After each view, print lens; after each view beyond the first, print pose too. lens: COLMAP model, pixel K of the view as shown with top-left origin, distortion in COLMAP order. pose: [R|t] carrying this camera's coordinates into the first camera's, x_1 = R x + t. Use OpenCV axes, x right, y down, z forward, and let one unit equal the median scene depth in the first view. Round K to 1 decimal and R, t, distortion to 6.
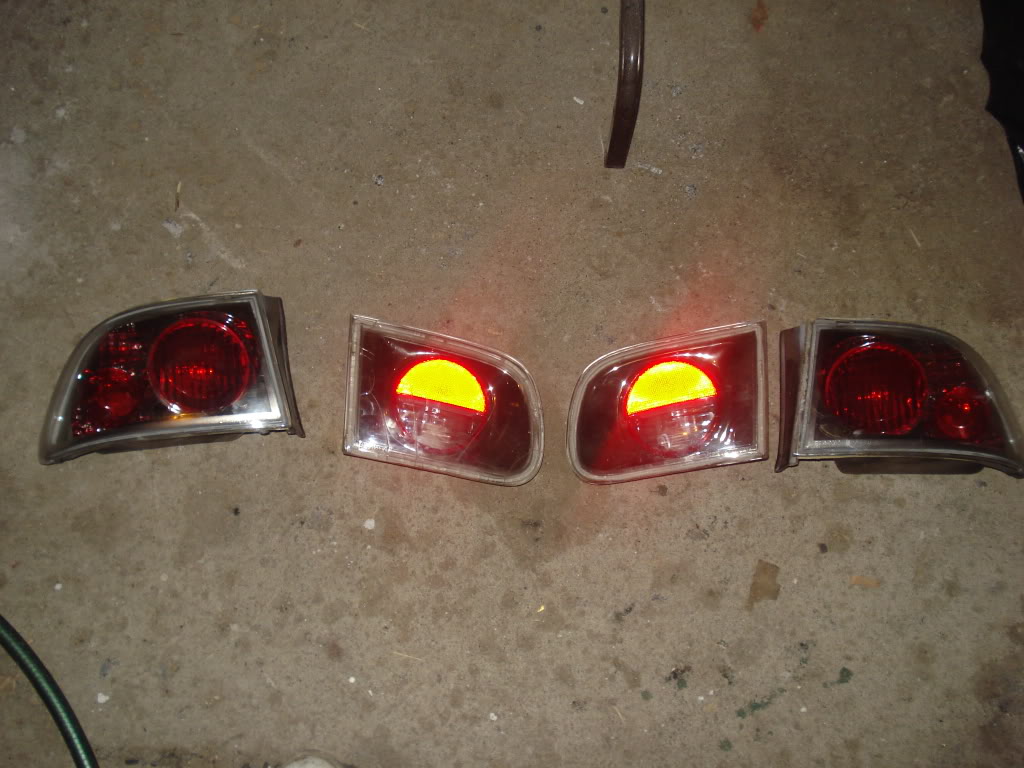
lens RADIAL K [[1319.6, 0, 514.3], [0, 1319.6, 385.4], [0, 0, 1]] dist [-0.020516, 0.000000]
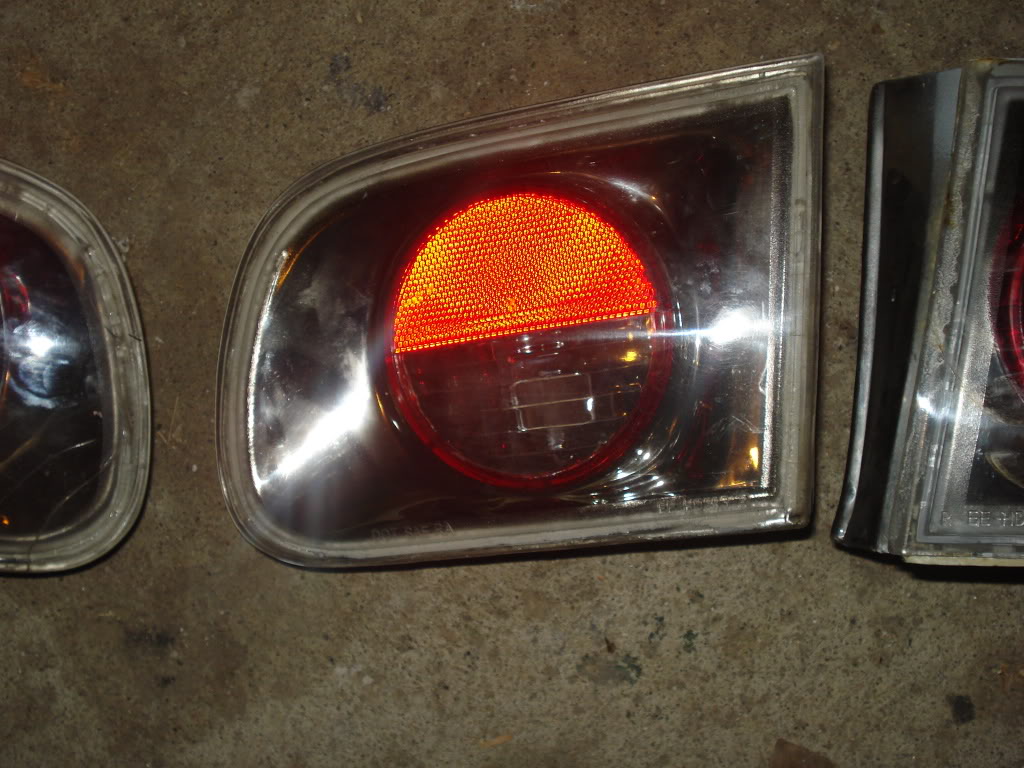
lens RADIAL K [[1435.3, 0, 510.9], [0, 1435.3, 384.1], [0, 0, 1]] dist [-0.017890, 0.000000]
pose [[0.999019, -0.006658, -0.043781, 0.129918], [0.018921, 0.958020, 0.286075, -0.072763], [0.040039, -0.286623, 0.957207, 0.648616]]
